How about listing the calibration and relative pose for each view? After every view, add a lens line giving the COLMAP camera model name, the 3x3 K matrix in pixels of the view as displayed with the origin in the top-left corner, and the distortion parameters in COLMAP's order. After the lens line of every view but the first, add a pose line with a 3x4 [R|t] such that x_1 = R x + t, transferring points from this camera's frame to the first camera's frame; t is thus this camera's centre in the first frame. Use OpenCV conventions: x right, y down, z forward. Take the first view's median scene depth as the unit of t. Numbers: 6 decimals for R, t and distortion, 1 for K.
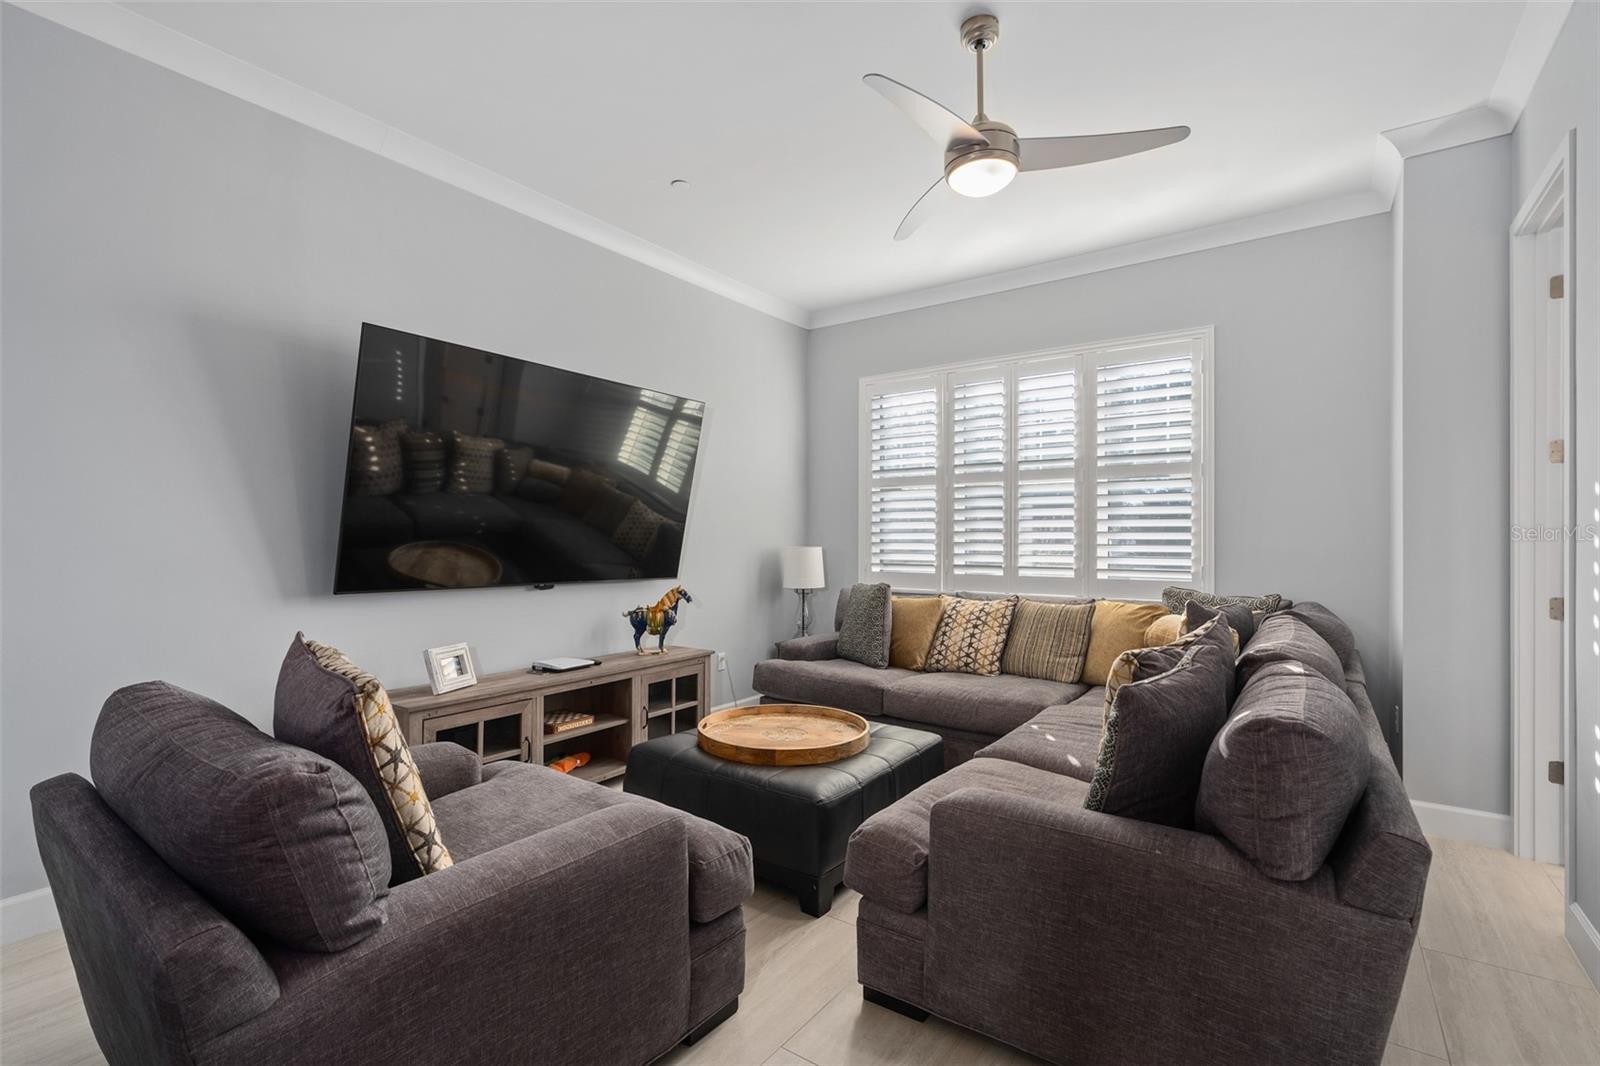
lens RADIAL K [[730.8, 0, 763.3], [0, 730.8, 546.1], [0, 0, 1]] dist [-0.002150, -0.000024]
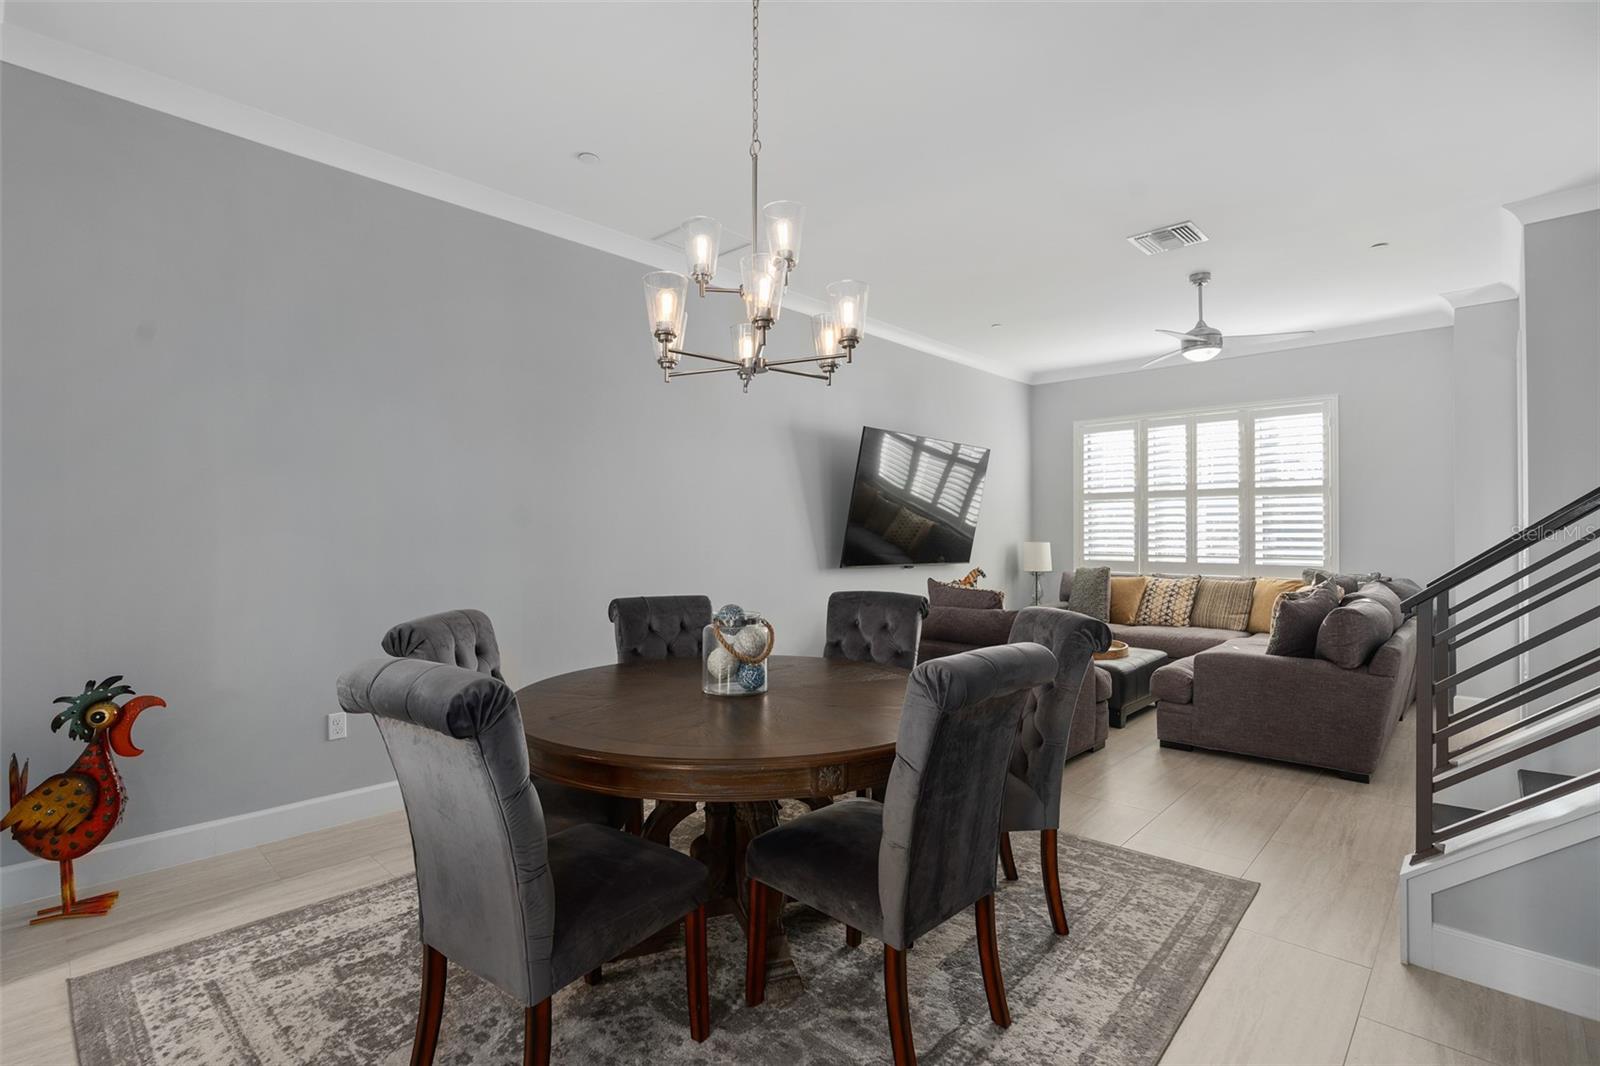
lens RADIAL K [[752.5, 0, 800.0], [0, 752.5, 533.0], [0, 0, 1]] dist [-0.001685, 0.000372]
pose [[0.995672, -0.001321, -0.092929, -0.328983], [0.000574, 0.999967, -0.008064, -0.006626], [0.092937, 0.007976, 0.995640, -0.618035]]
